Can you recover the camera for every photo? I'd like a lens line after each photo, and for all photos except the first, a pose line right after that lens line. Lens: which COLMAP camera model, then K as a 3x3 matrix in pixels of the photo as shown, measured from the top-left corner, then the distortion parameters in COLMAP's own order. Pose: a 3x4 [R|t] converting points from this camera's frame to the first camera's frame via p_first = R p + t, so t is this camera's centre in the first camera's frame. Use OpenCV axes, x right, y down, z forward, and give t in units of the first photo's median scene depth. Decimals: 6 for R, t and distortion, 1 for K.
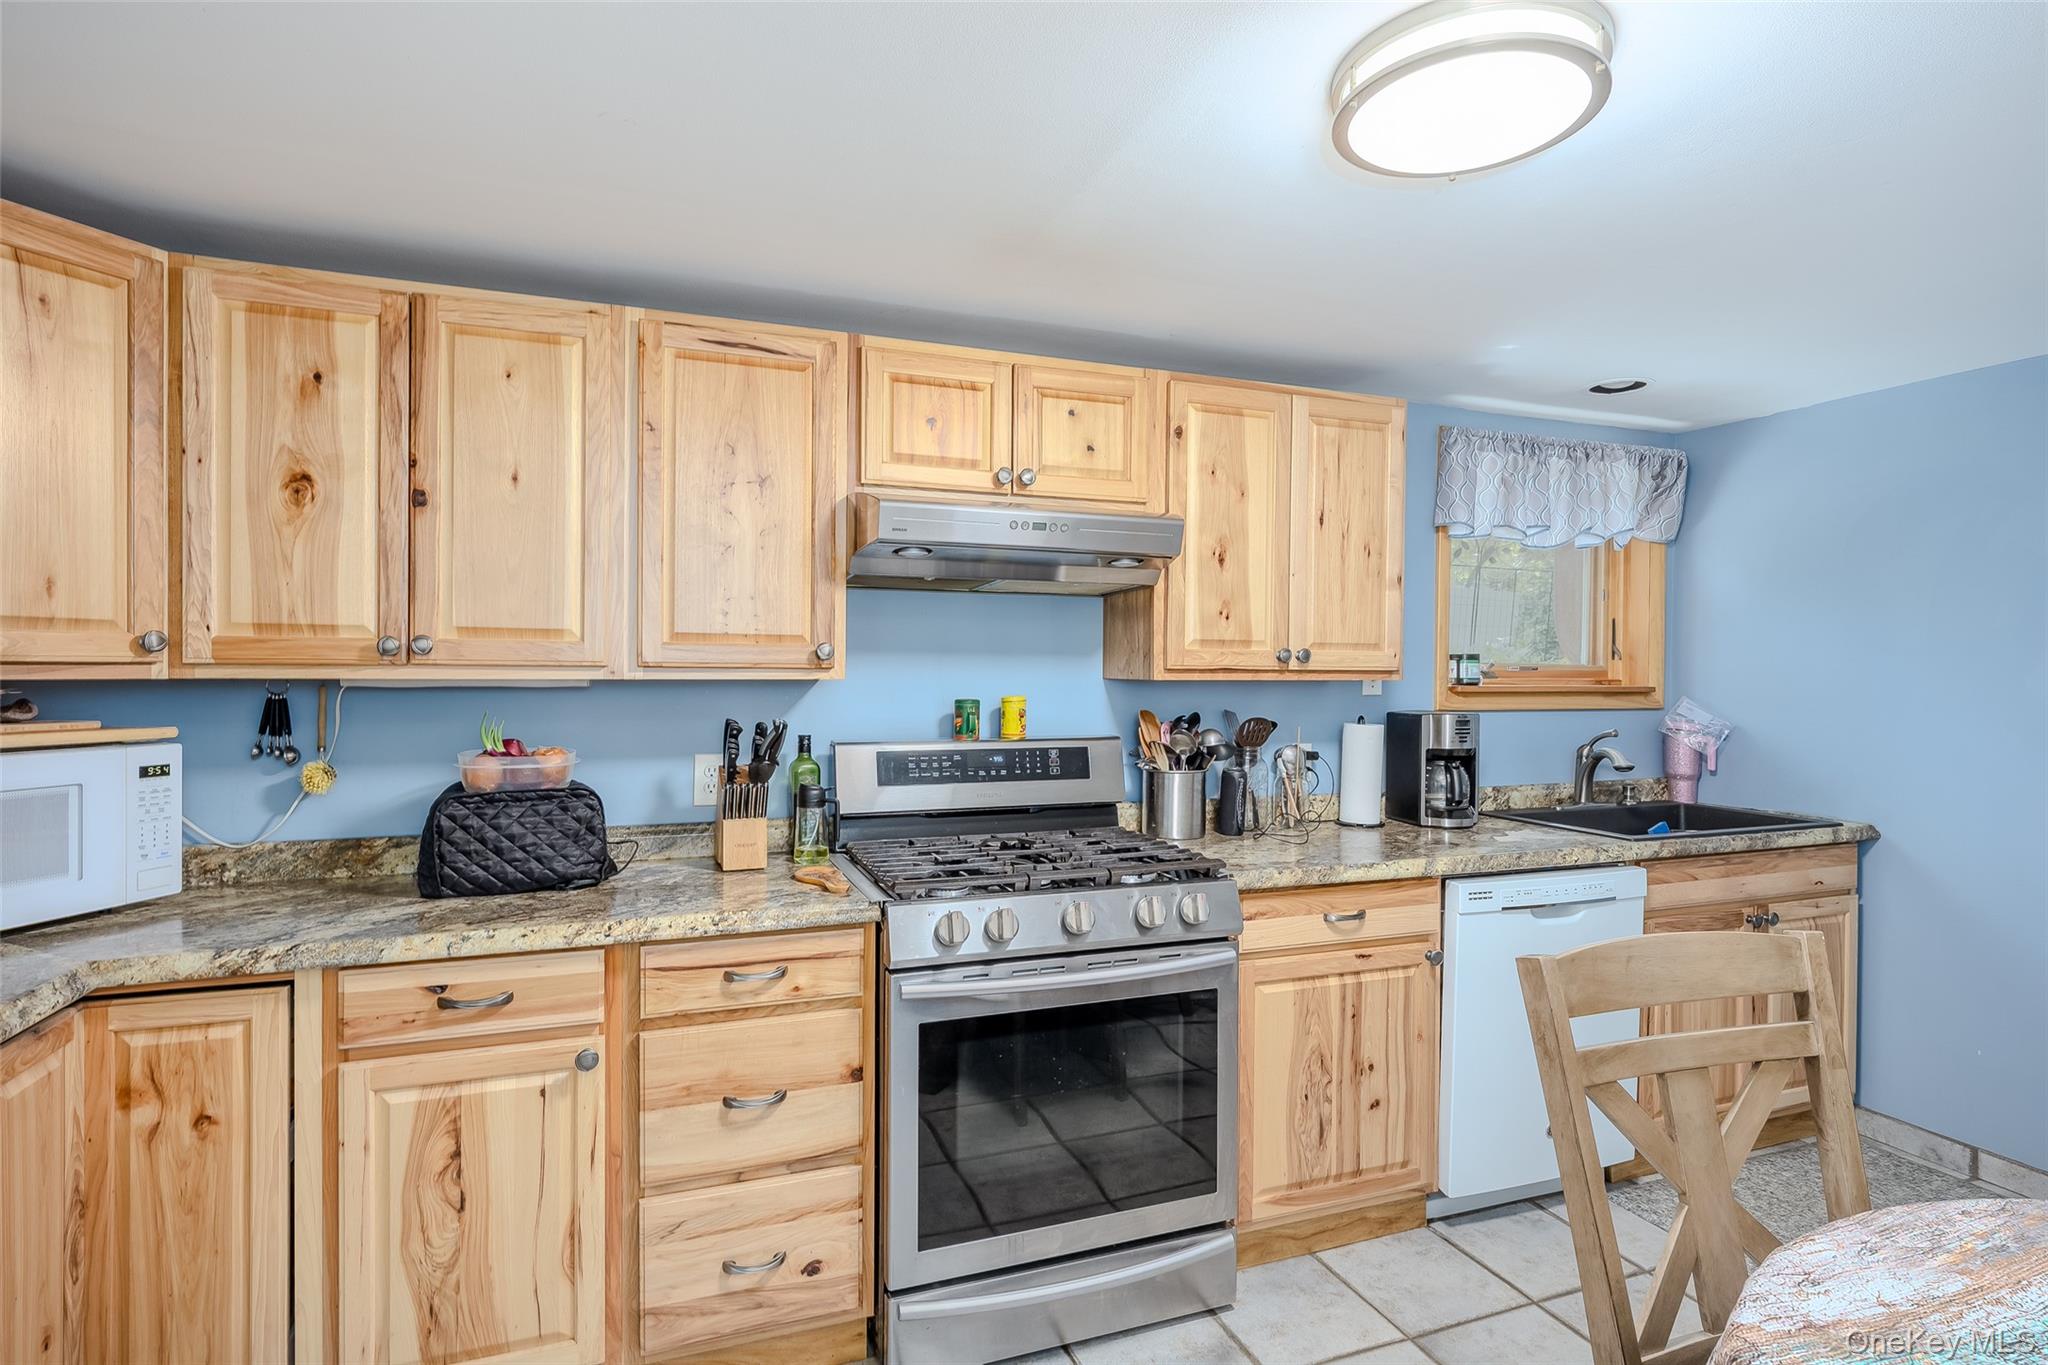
lens RADIAL K [[1019.3, 0, 1018.6], [0, 1019.3, 677.0], [0, 0, 1]] dist [0.003244, 0.000000]
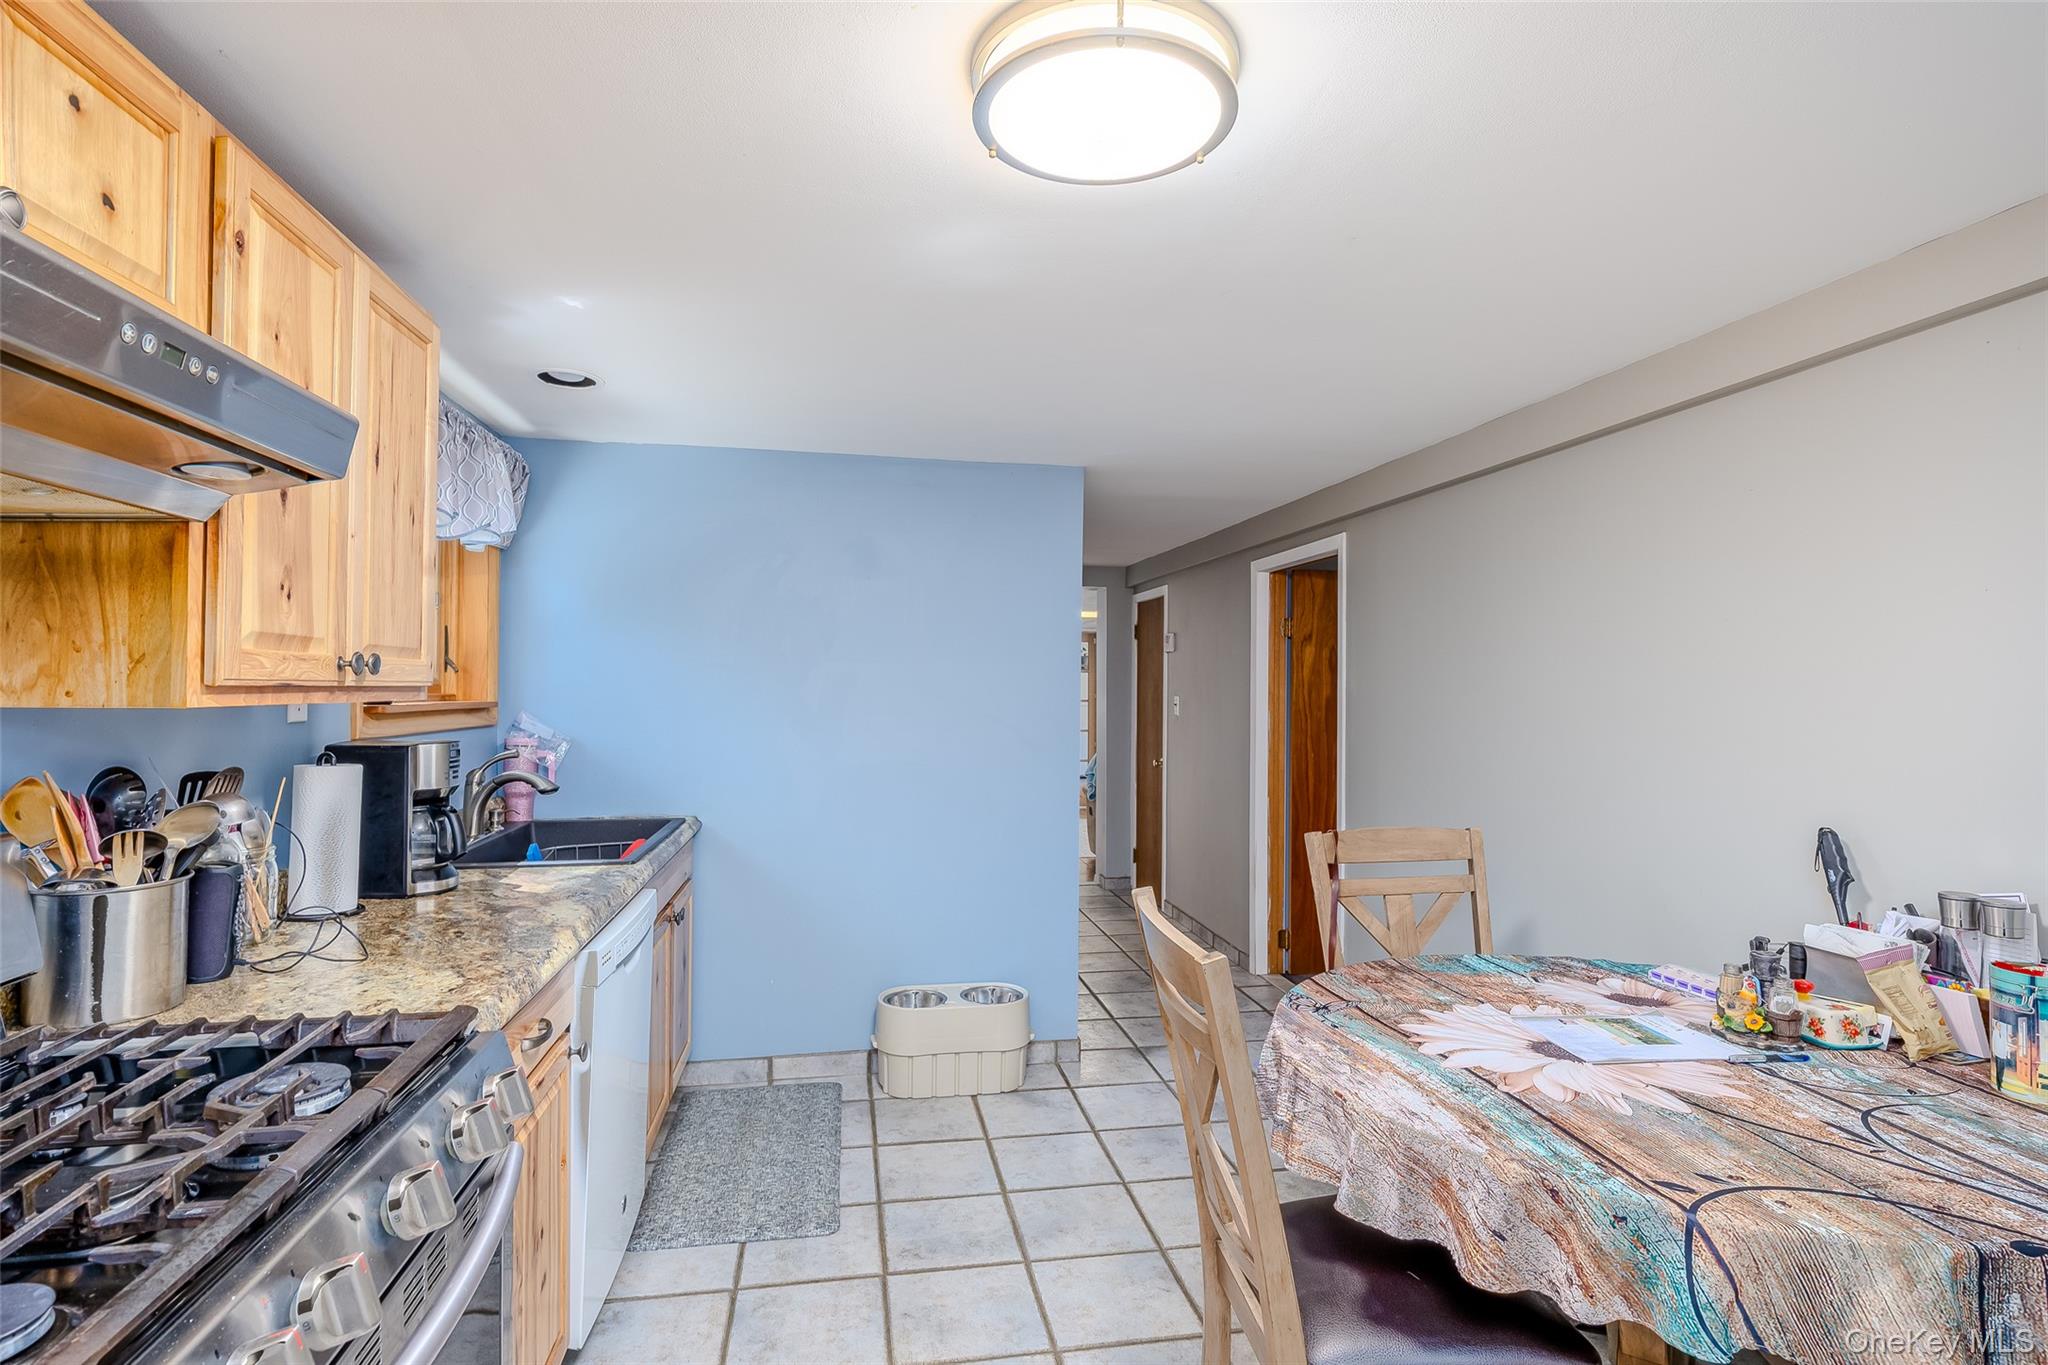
lens RADIAL K [[1019.3, 0, 1007.7], [0, 1019.3, 673.1], [0, 0, 1]] dist [0.003244, 0.000000]
pose [[0.189234, 0.007748, 0.981901, -0.303127], [0.007387, 0.999929, -0.009314, -0.006859], [-0.981904, 0.009016, 0.189164, 0.526641]]
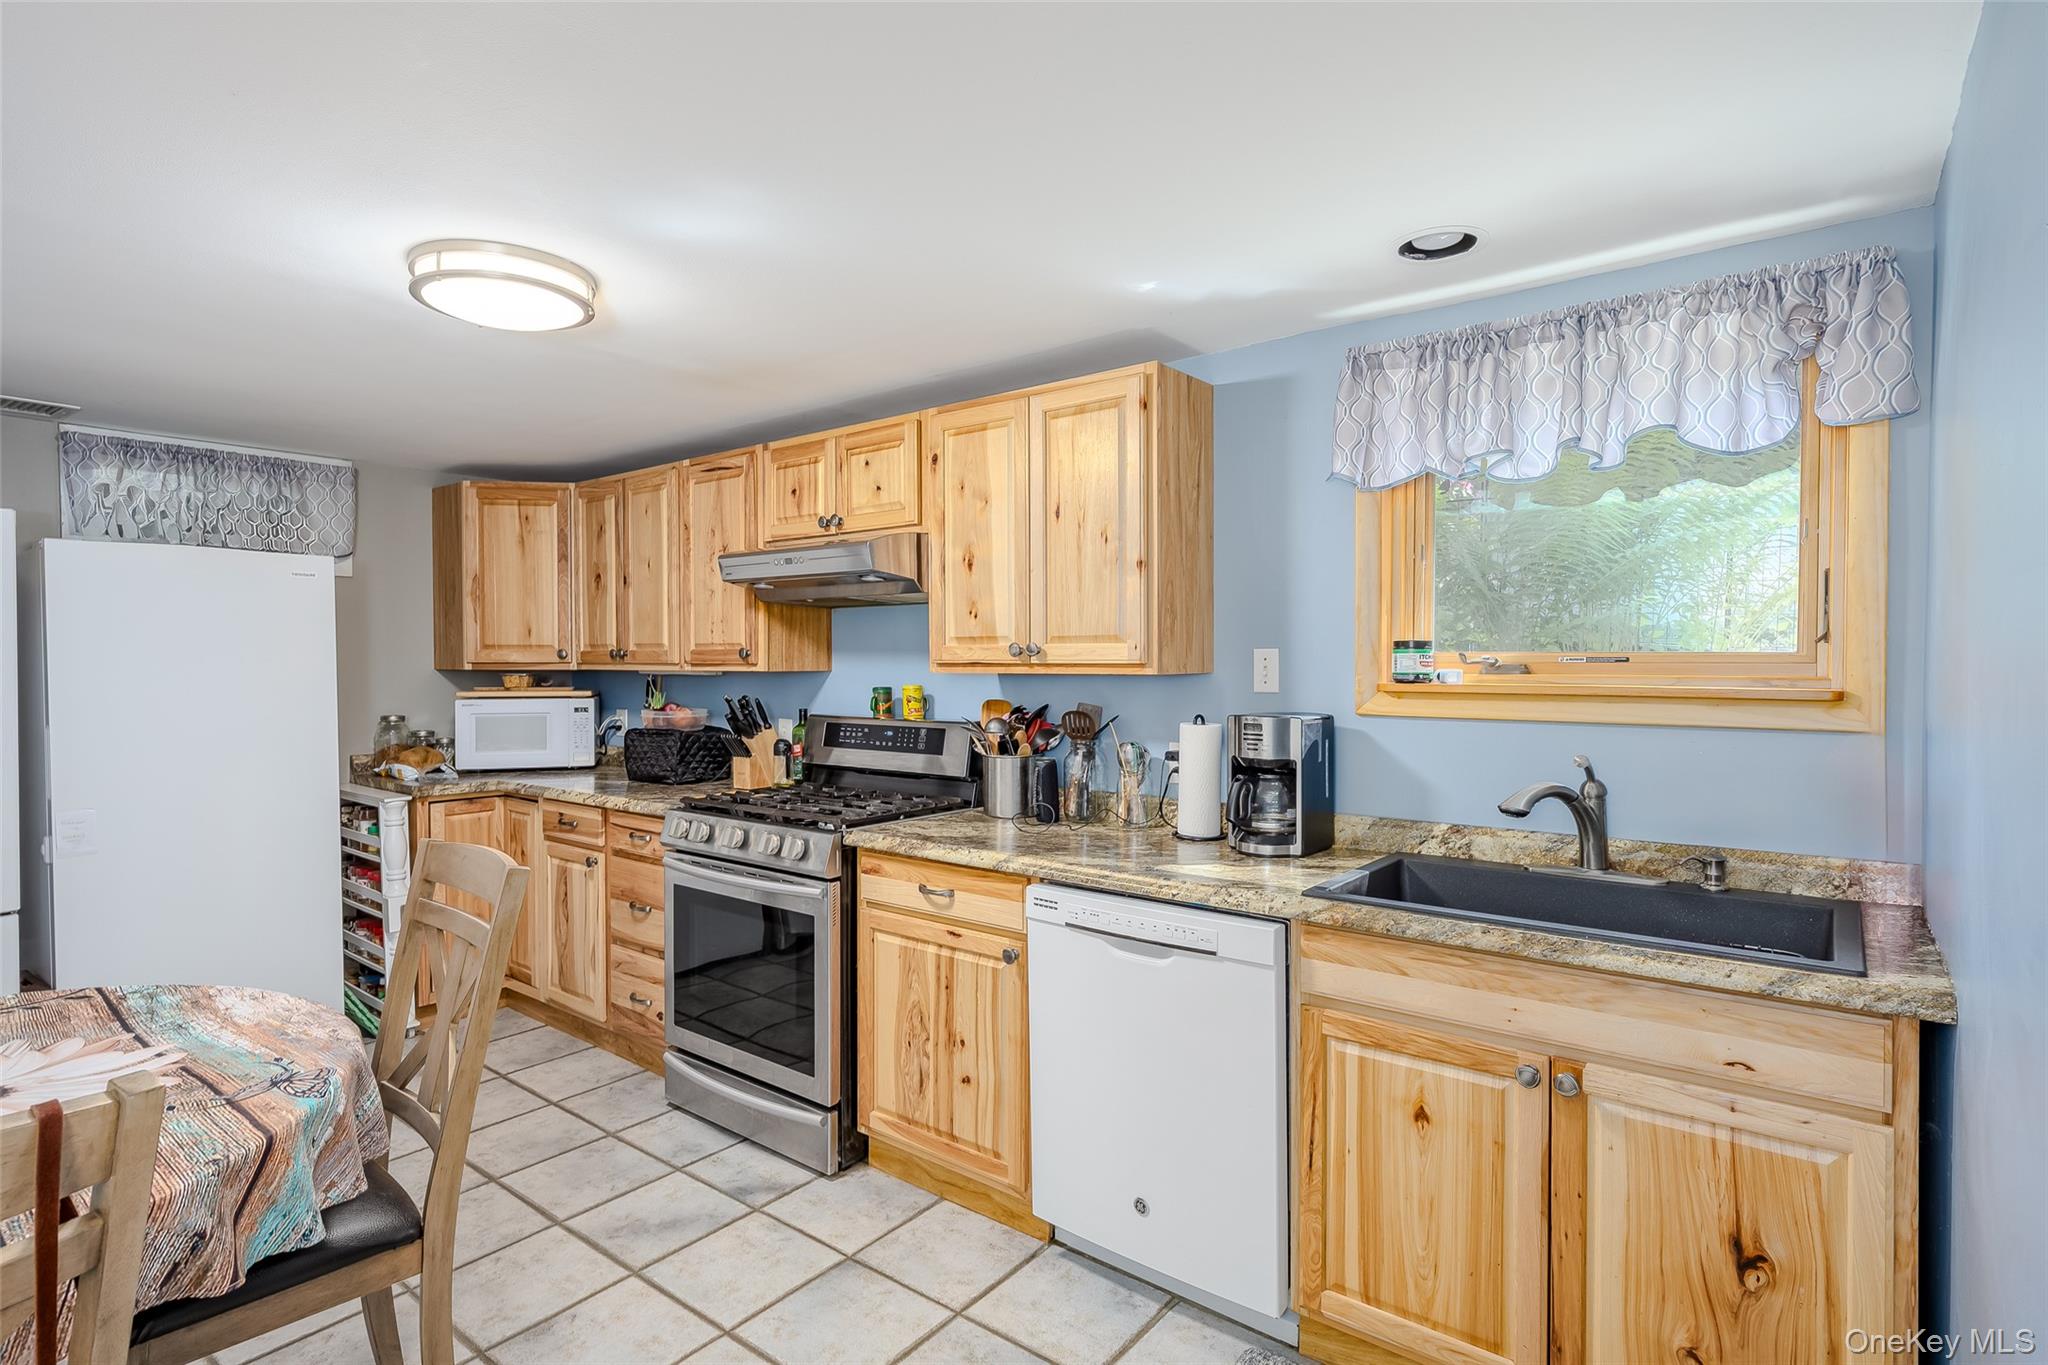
lens RADIAL K [[1019.3, 0, 1025.1], [0, 1019.3, 677.1], [0, 0, 1]] dist [0.003244, 0.000000]
pose [[0.528214, 0.006772, -0.849084, 1.248765], [-0.004859, 0.999976, 0.004952, 0.001893], [0.849097, 0.001510, 0.528234, 0.494233]]
